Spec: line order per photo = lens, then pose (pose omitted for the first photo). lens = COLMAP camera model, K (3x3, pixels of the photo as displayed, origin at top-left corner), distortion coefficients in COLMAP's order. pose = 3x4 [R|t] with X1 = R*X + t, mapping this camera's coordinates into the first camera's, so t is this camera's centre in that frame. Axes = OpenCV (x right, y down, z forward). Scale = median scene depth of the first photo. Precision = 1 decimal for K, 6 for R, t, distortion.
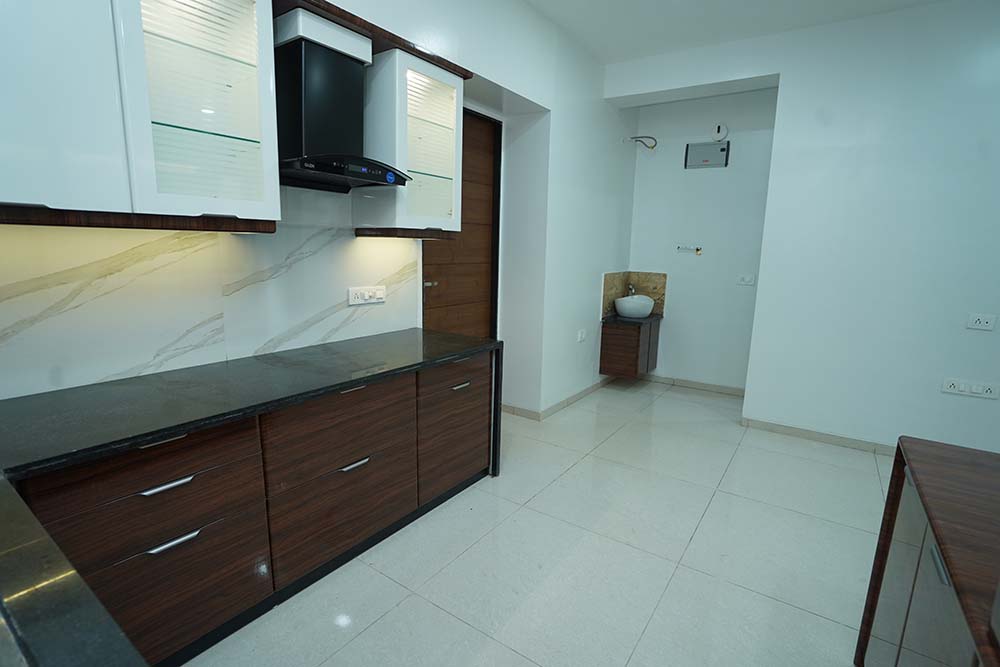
lens RADIAL K [[482.7, 0, 495.5], [0, 482.7, 331.3], [0, 0, 1]] dist [-0.002004, -0.000166]
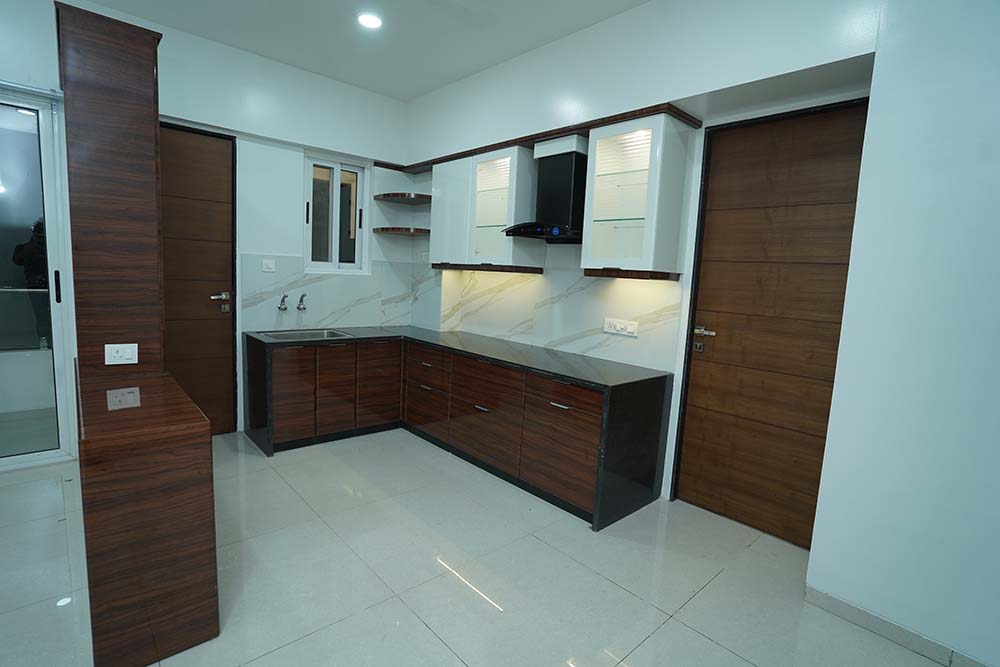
lens RADIAL K [[482.7, 0, 495.5], [0, 482.7, 331.3], [0, 0, 1]] dist [-0.002004, -0.000166]
pose [[-0.204465, 0.085134, -0.975165, 0.973360], [-0.228772, 0.964466, 0.132167, -0.156532], [0.951765, 0.250114, -0.177723, 0.958813]]
